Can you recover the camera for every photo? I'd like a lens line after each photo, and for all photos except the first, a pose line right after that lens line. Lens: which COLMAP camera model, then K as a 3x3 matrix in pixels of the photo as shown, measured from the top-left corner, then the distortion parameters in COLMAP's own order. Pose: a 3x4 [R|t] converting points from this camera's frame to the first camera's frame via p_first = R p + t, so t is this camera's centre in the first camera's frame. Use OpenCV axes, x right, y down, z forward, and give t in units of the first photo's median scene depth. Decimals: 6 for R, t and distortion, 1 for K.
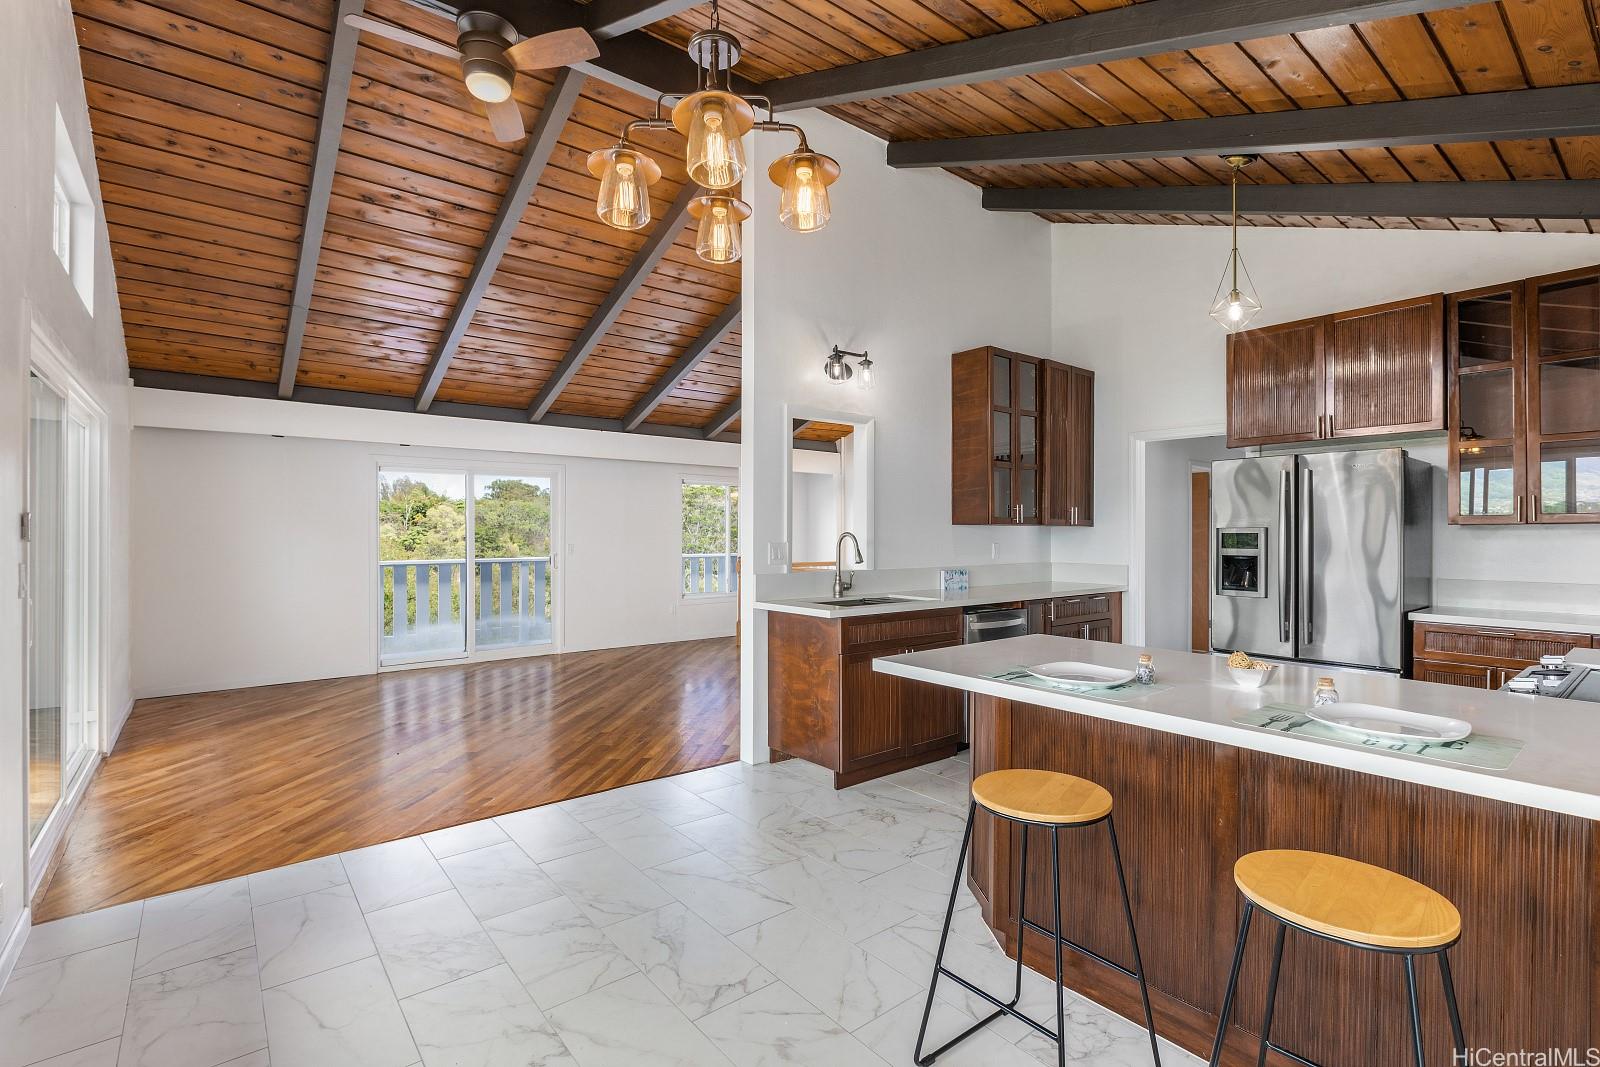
lens RADIAL K [[734.2, 0, 802.4], [0, 734.2, 532.5], [0, 0, 1]] dist [-0.013929, -0.000038]
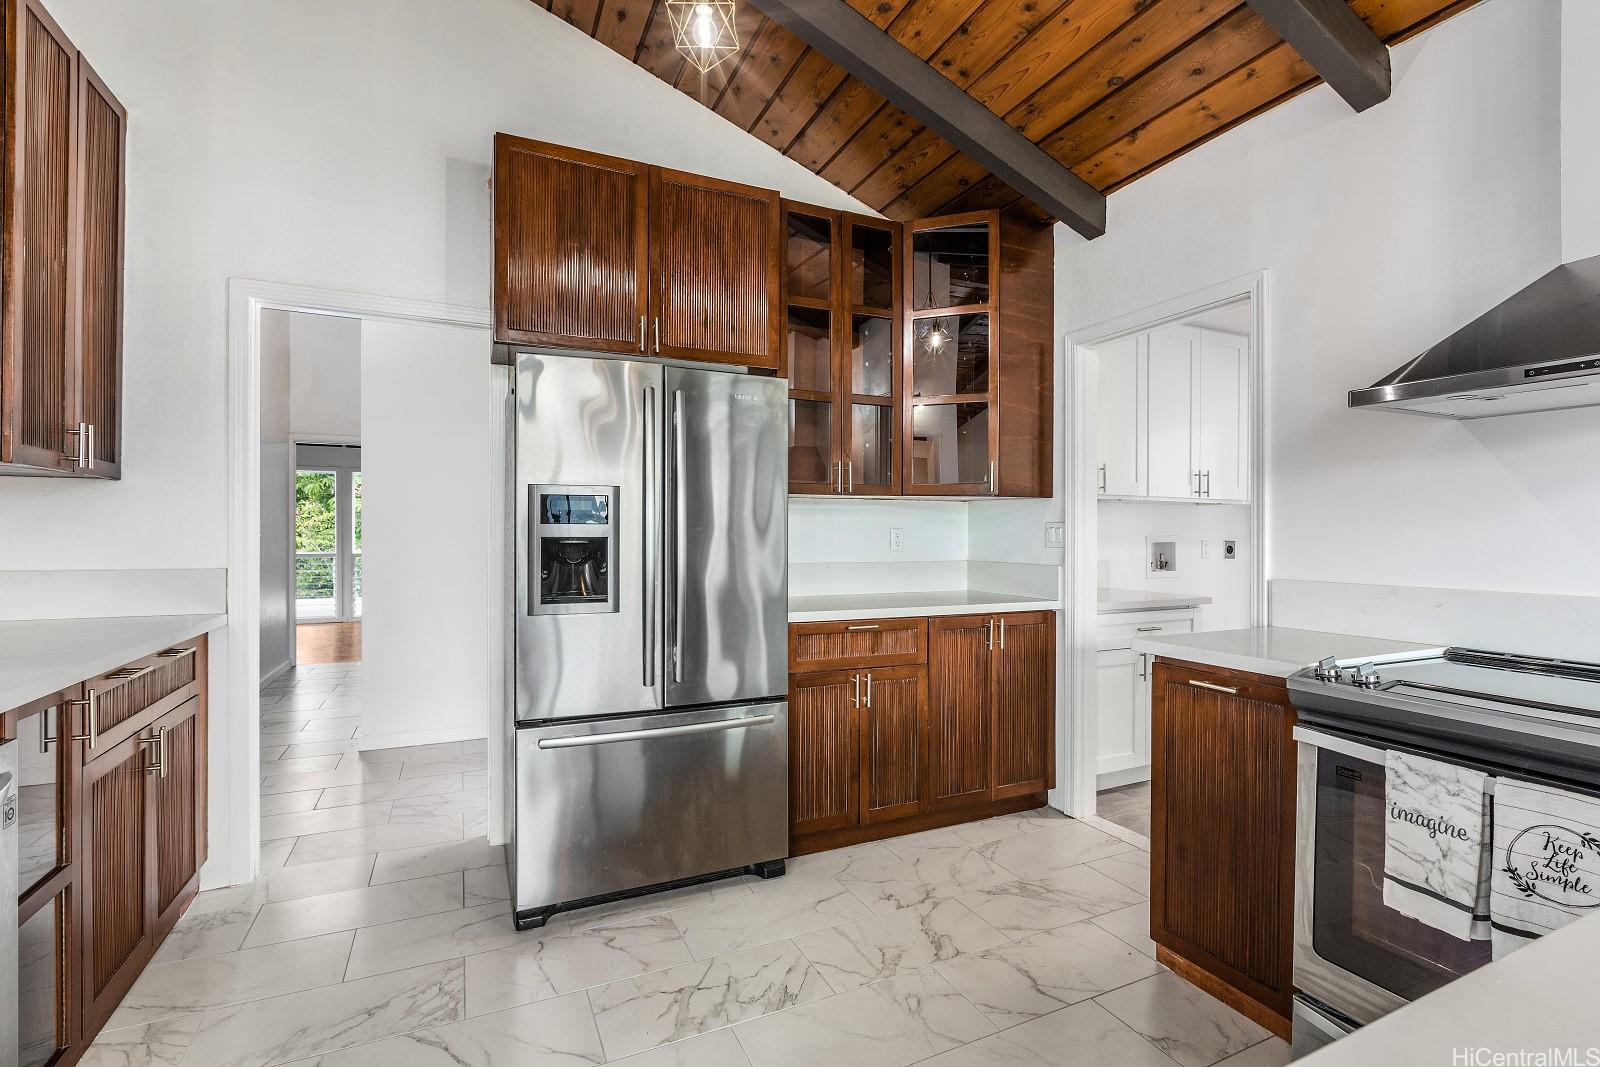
lens RADIAL K [[734.2, 0, 802.4], [0, 734.2, 532.5], [0, 0, 1]] dist [-0.013929, -0.000038]
pose [[0.240079, -0.000813, 0.970753, 0.124006], [-0.003391, 0.999993, 0.001676, 0.027134], [-0.970747, -0.003694, 0.240075, 0.725353]]
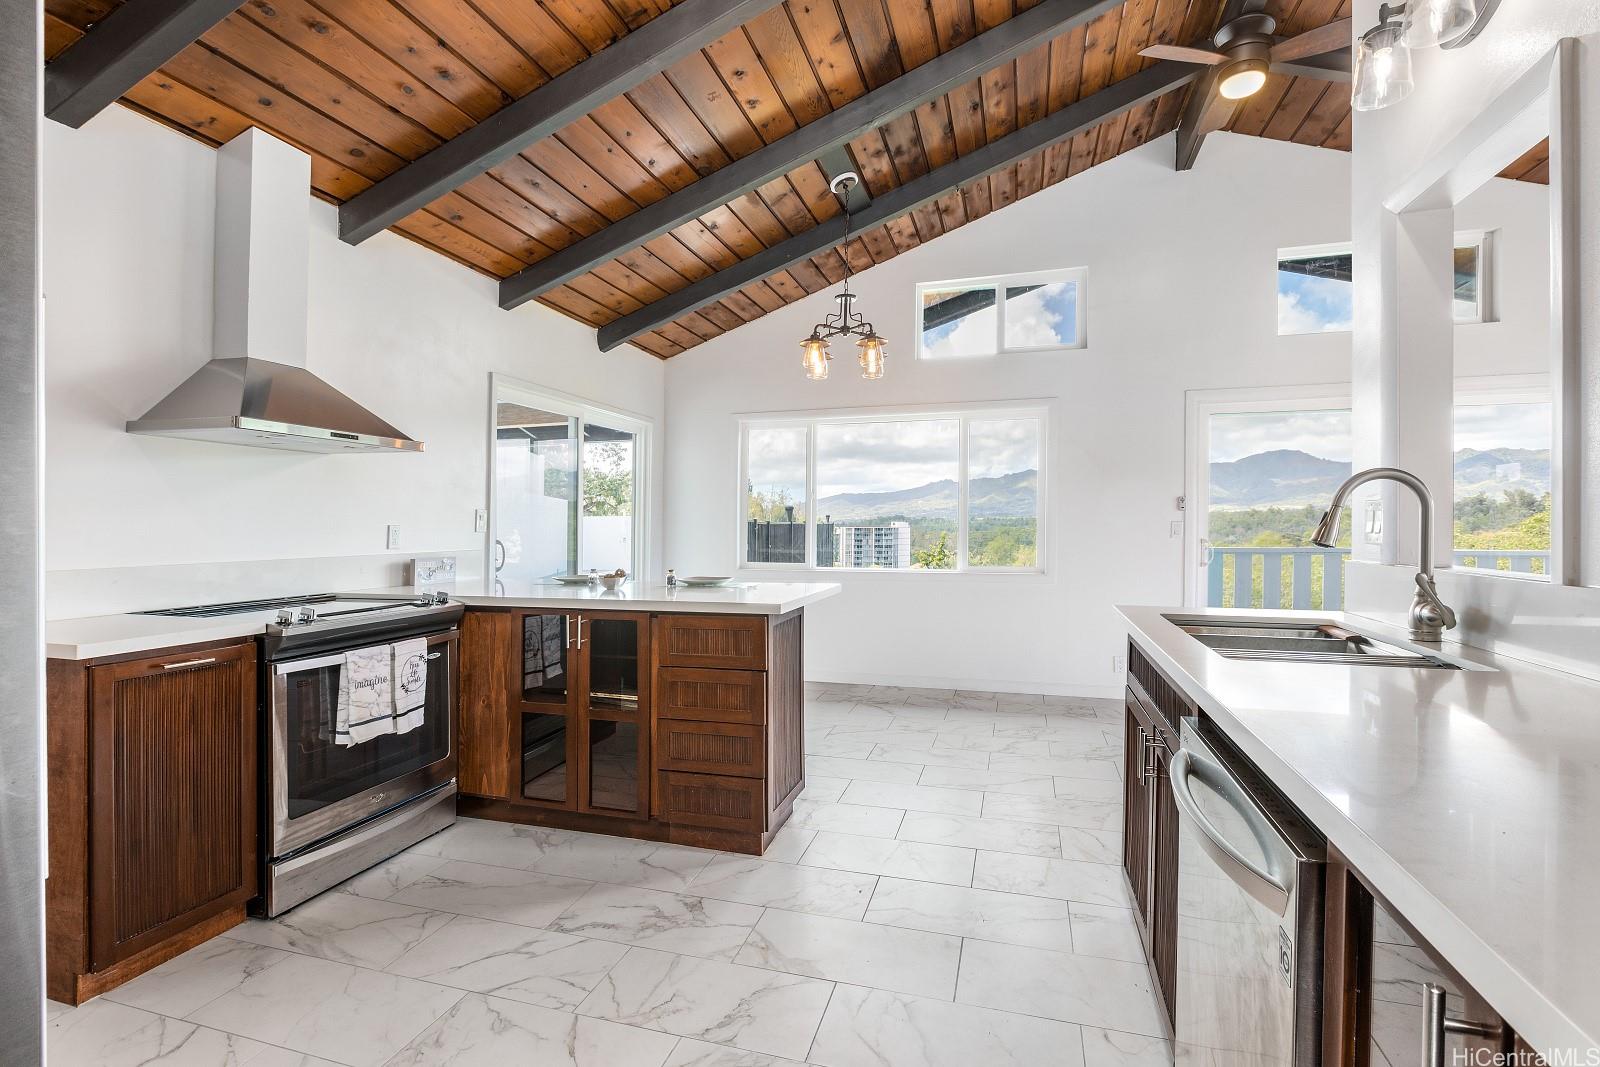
lens RADIAL K [[734.2, 0, 802.4], [0, 734.2, 532.5], [0, 0, 1]] dist [-0.013929, -0.000038]
pose [[-0.830529, 0.006354, -0.556938, 0.545477], [-0.001317, 0.999910, 0.013371, 0.027579], [0.556973, 0.011838, -0.830446, 1.214093]]
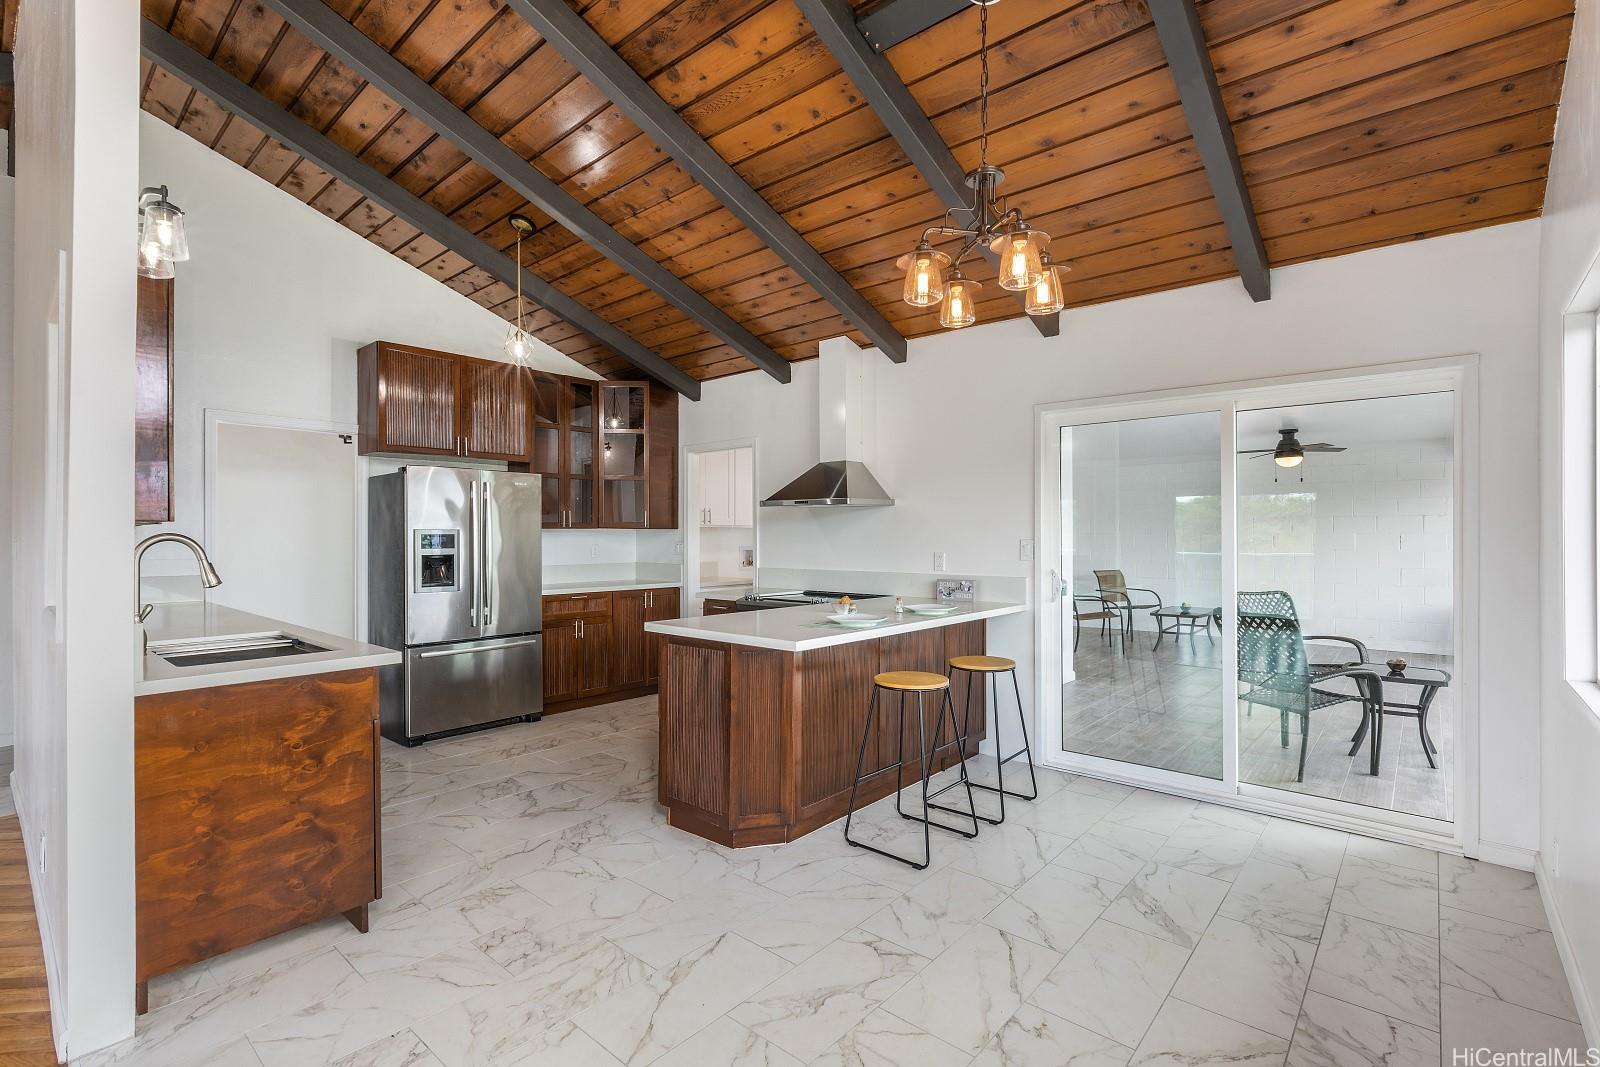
lens RADIAL K [[734.2, 0, 802.4], [0, 734.2, 532.5], [0, 0, 1]] dist [-0.013929, -0.000038]
pose [[-0.172069, 0.001194, 0.985084, -0.590671], [0.000610, 0.999999, -0.001106, -0.000266], [-0.985085, 0.000410, -0.172070, 0.662326]]
